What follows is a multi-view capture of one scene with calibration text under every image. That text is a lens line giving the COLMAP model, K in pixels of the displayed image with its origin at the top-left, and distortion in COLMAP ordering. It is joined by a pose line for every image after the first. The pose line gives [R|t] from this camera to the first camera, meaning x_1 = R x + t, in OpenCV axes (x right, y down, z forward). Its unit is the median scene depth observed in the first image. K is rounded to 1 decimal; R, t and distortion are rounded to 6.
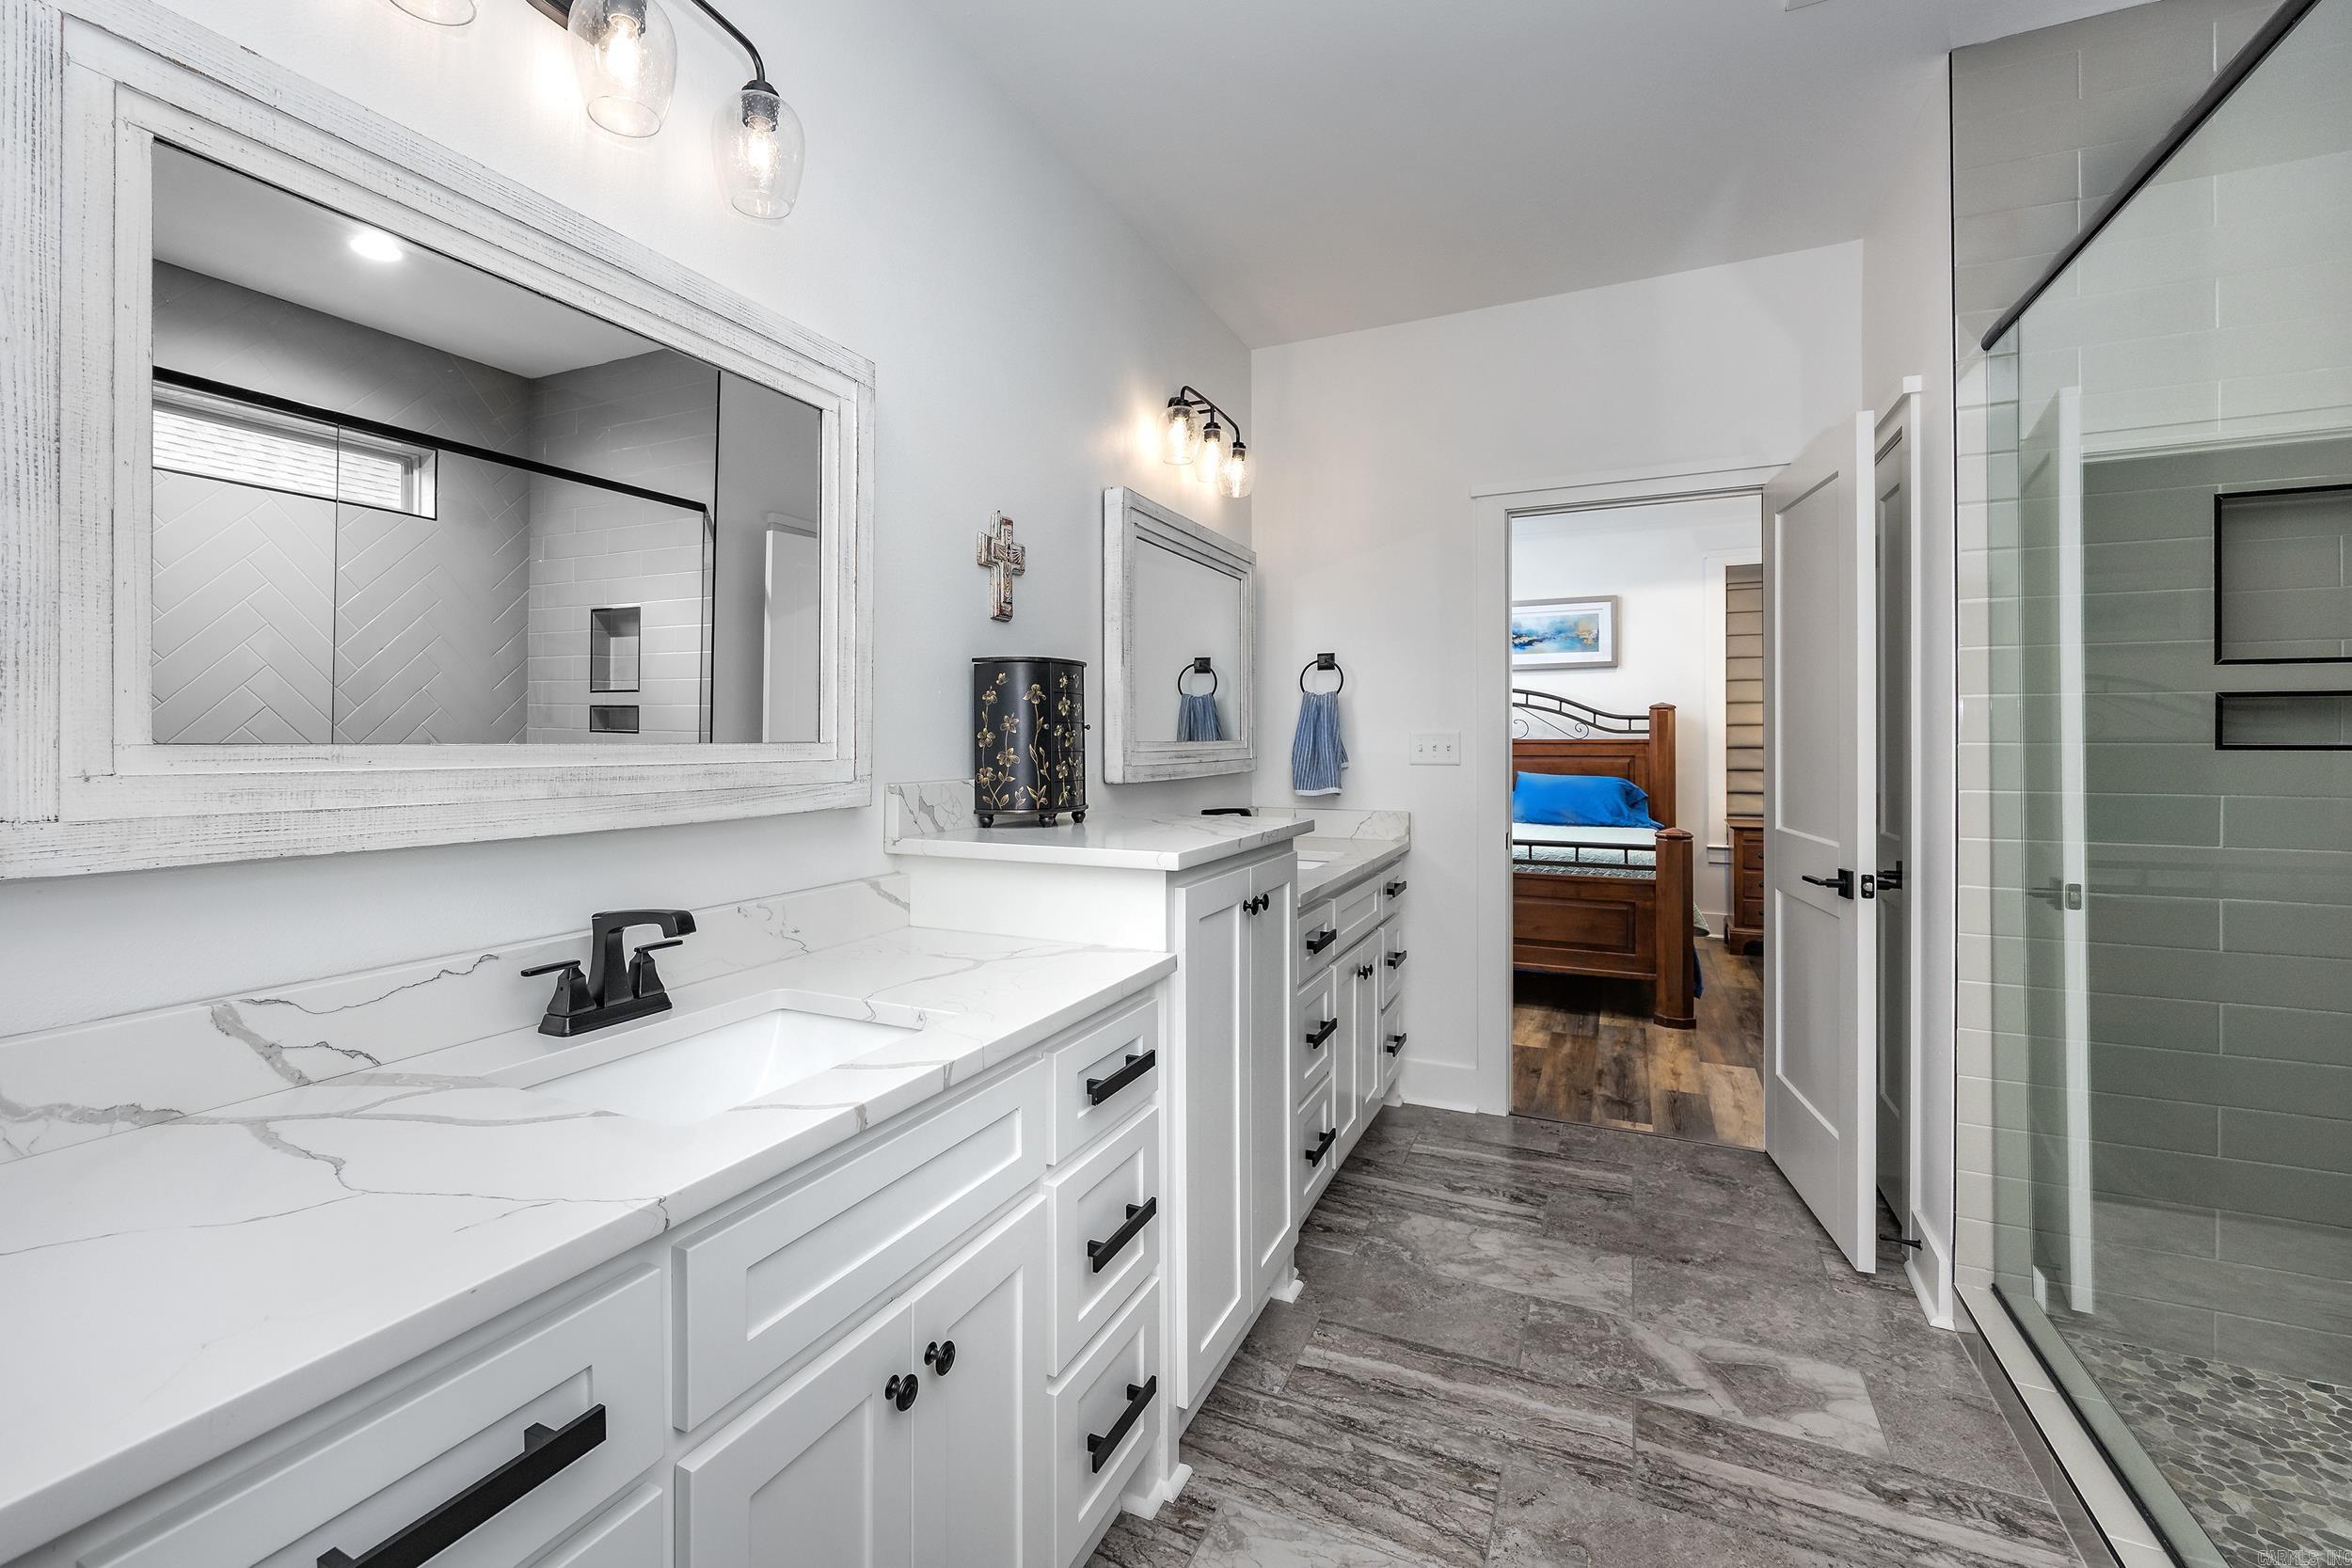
lens RADIAL K [[973.3, 0, 1175.0], [0, 973.3, 769.4], [0, 0, 1]] dist [-0.017469, 0.000488]
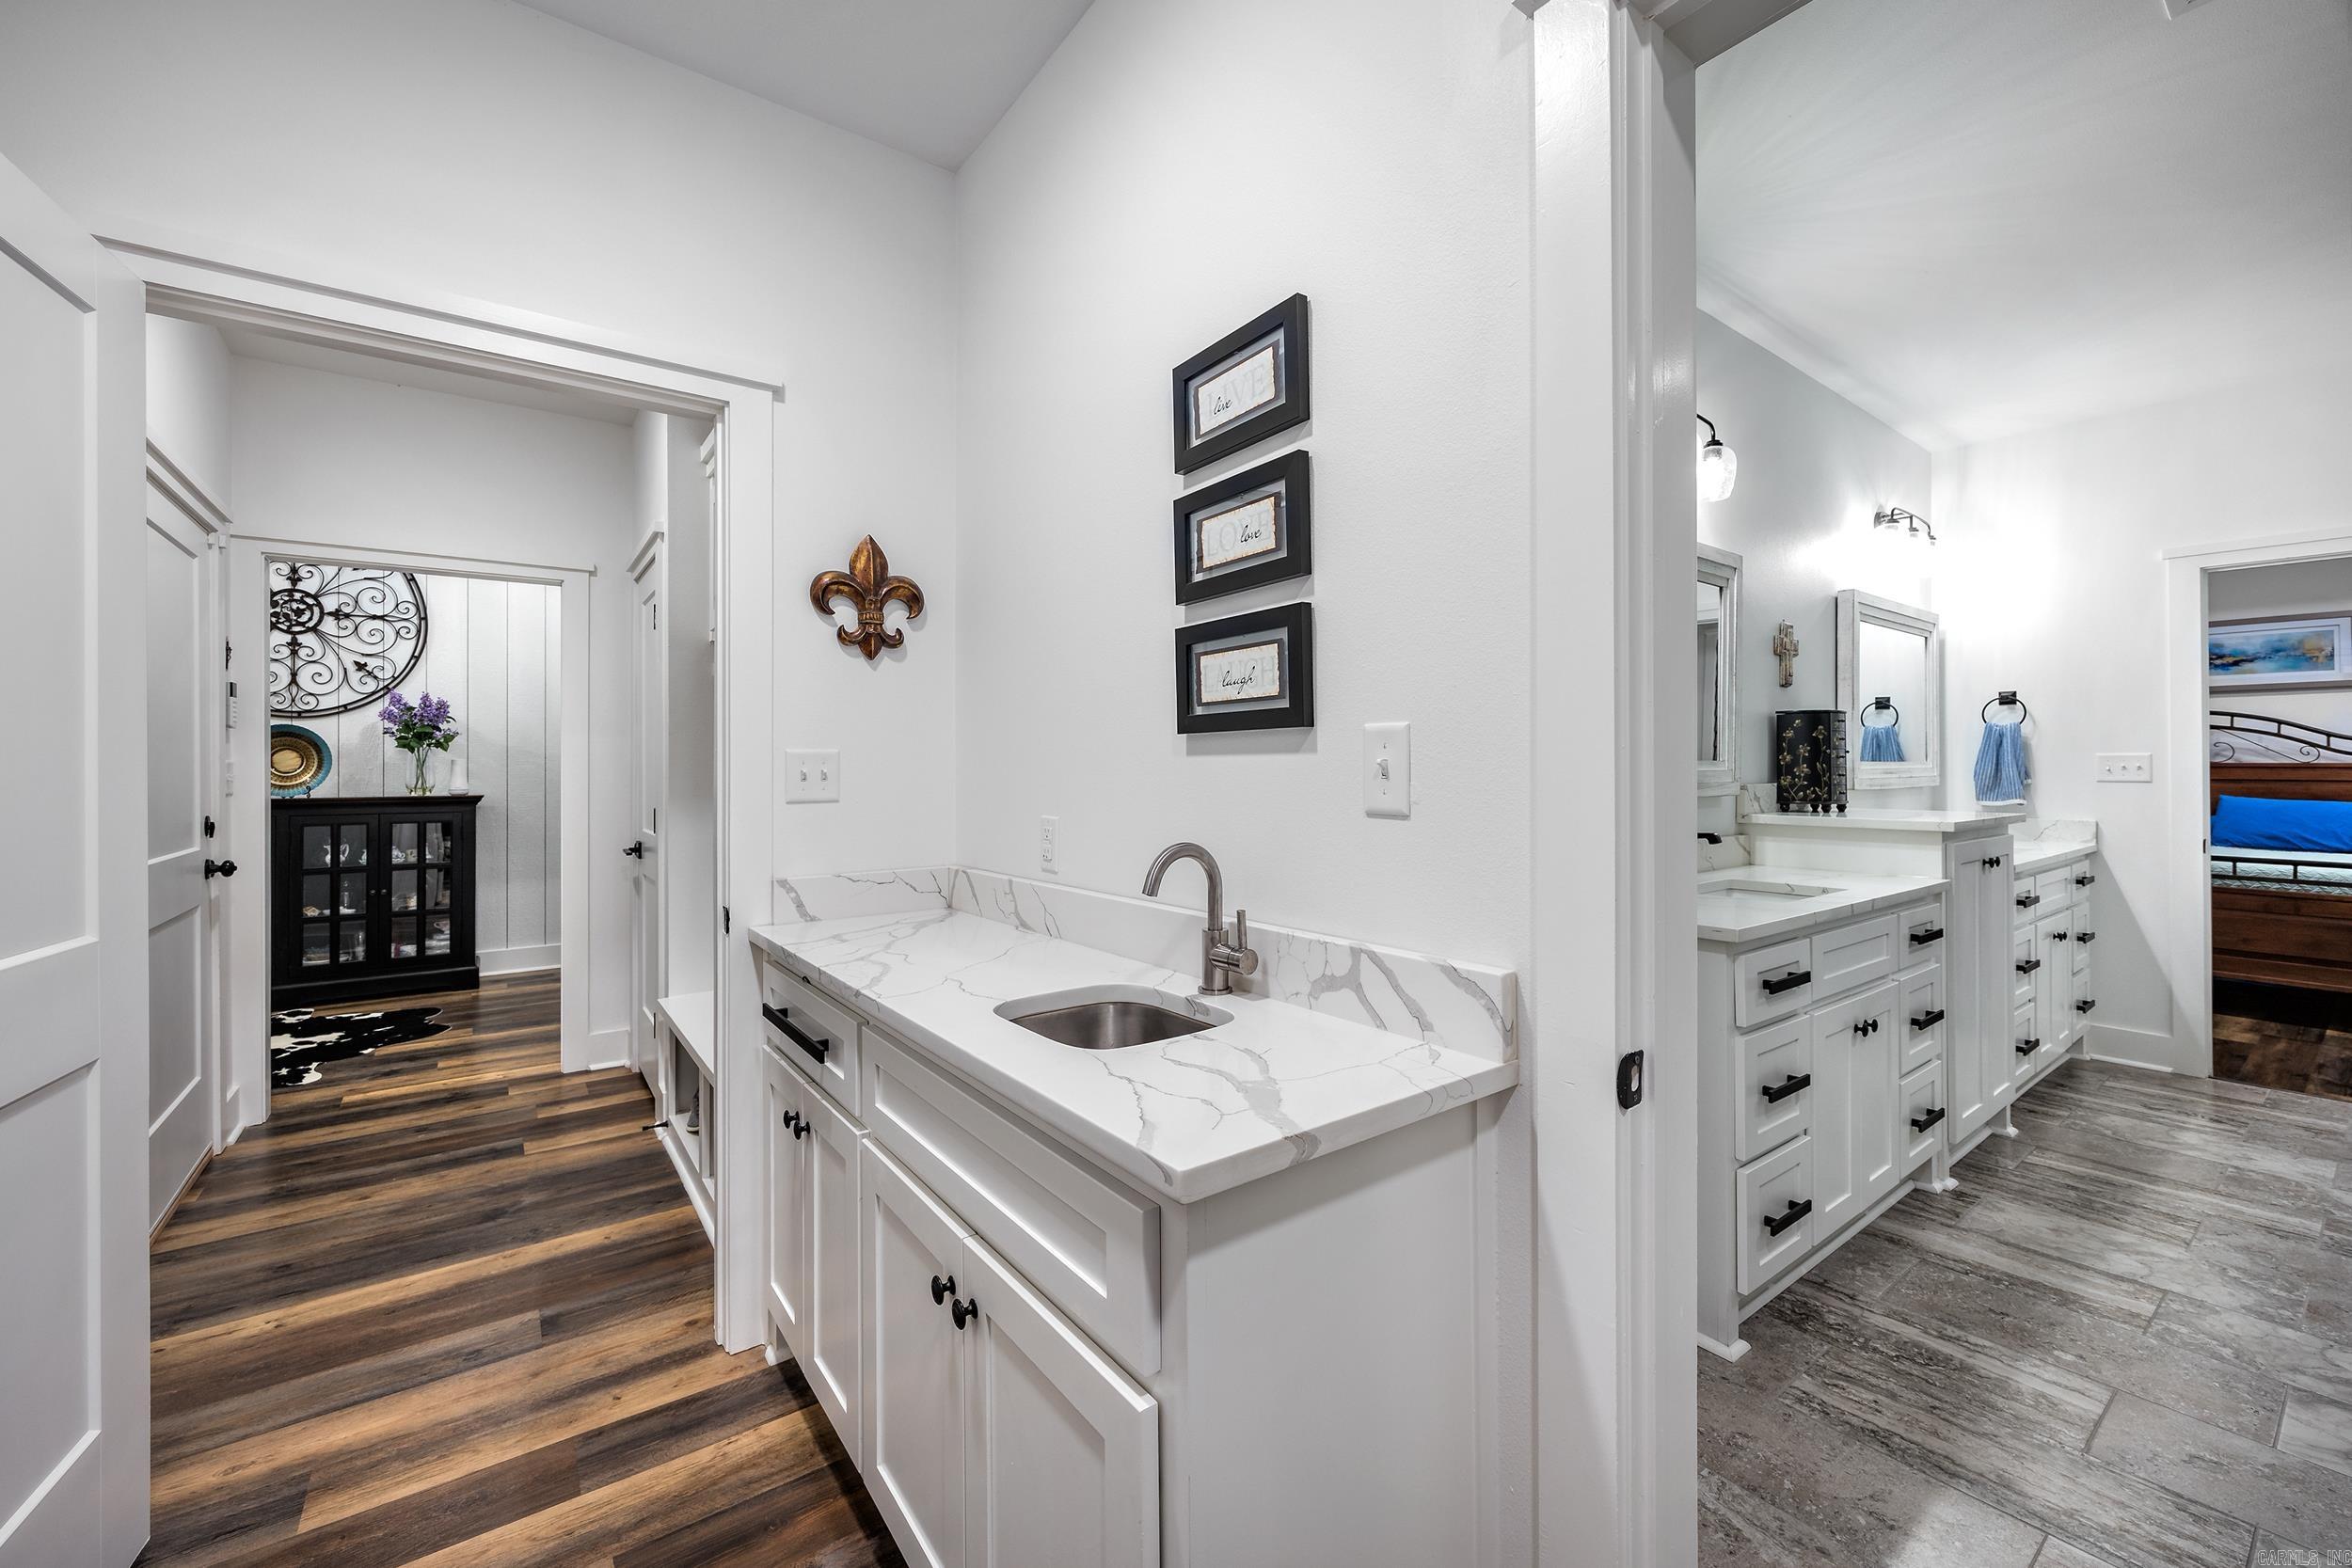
lens RADIAL K [[973.3, 0, 1175.0], [0, 973.3, 769.4], [0, 0, 1]] dist [-0.017469, 0.000488]
pose [[0.879710, 0.001684, -0.475508, -0.326212], [-0.015500, 0.999564, -0.025136, 0.044874], [0.475258, 0.029482, 0.879352, -0.969683]]
